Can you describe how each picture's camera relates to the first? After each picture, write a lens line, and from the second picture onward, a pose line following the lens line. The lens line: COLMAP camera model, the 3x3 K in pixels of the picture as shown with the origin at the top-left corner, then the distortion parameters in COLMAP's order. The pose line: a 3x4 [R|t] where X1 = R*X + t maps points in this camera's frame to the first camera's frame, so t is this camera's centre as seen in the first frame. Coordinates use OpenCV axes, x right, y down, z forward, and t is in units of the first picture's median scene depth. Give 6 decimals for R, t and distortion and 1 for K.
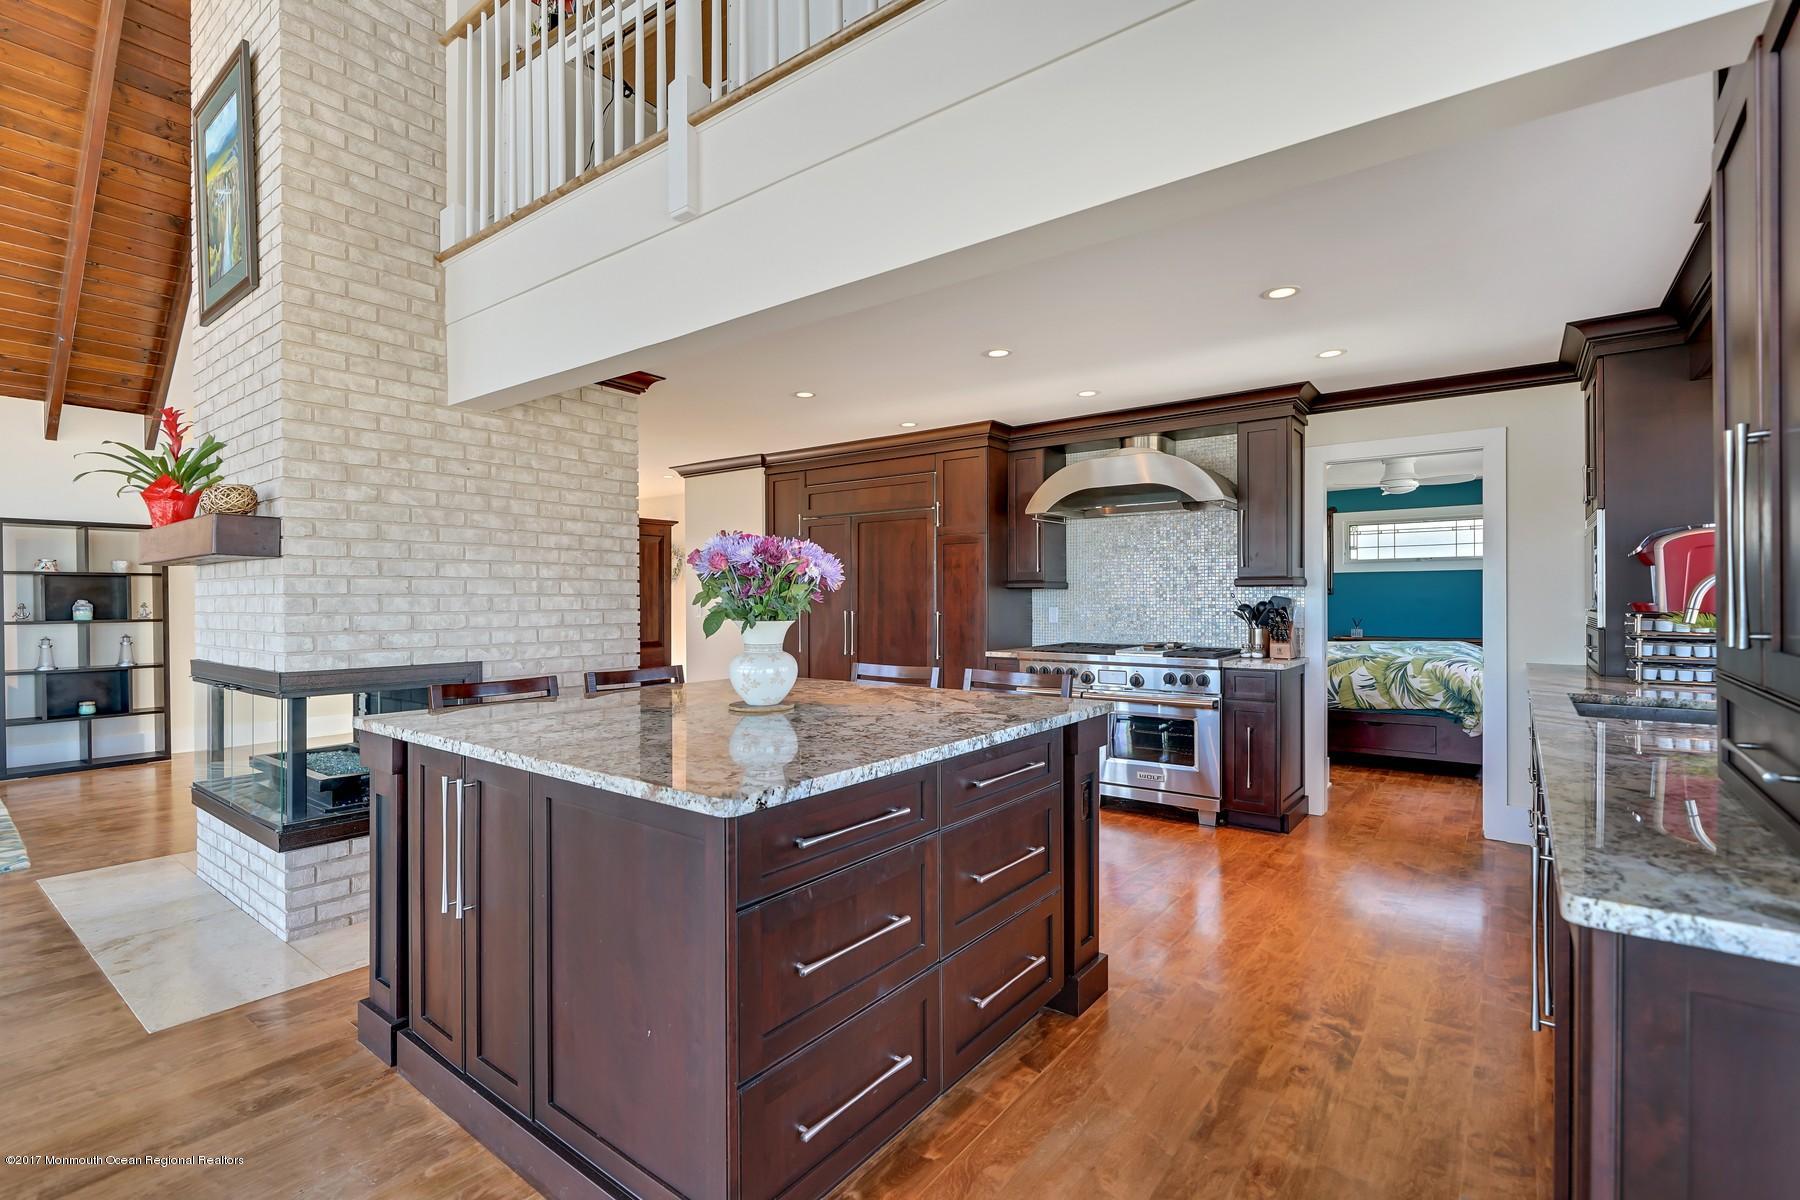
lens RADIAL K [[844.9, 0, 901.2], [0, 844.9, 602.8], [0, 0, 1]] dist [-0.004602, -0.000246]
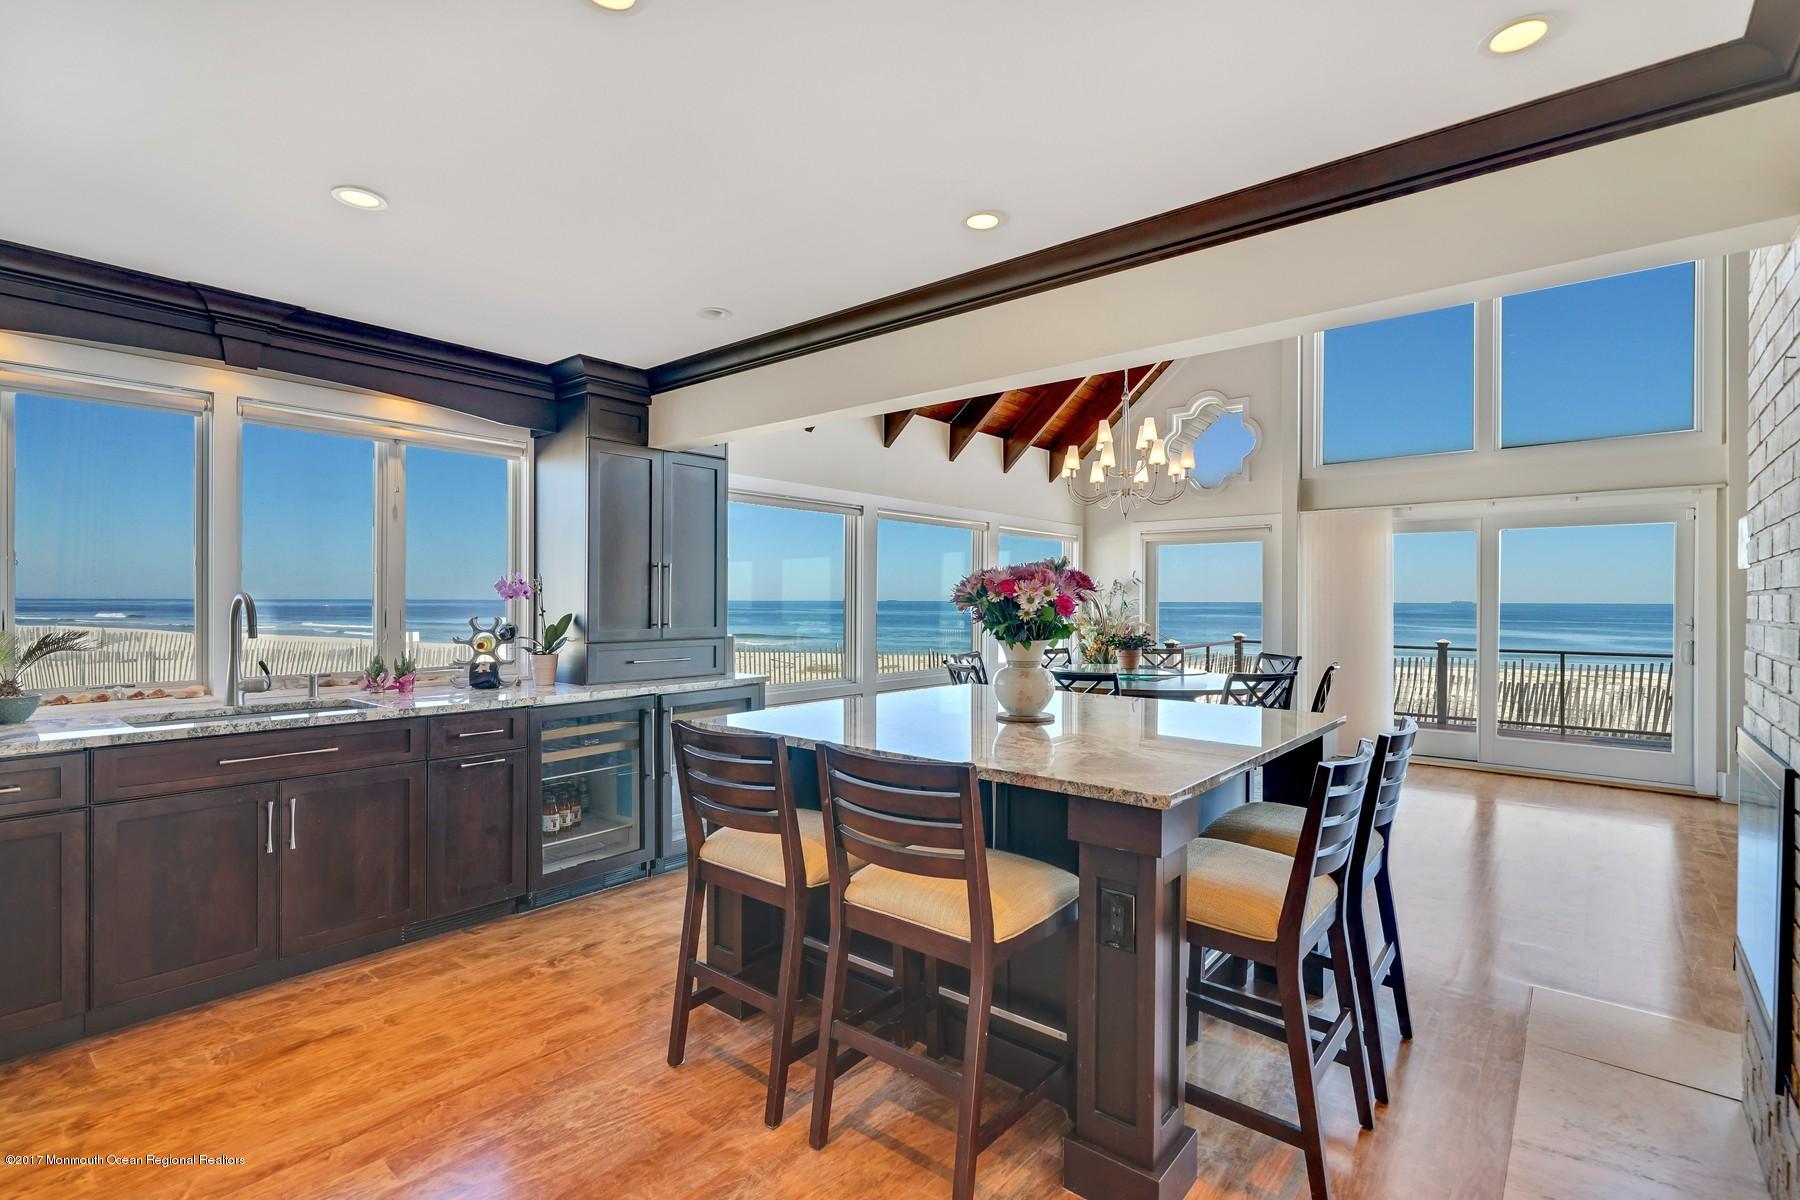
lens RADIAL K [[844.9, 0, 896.7], [0, 844.9, 600.2], [0, 0, 1]] dist [-0.004602, -0.000246]
pose [[-0.998839, 0.001059, 0.048155, -0.048120], [0.001196, 0.999995, 0.002827, -0.030880], [-0.048152, 0.002882, -0.998836, 2.163933]]
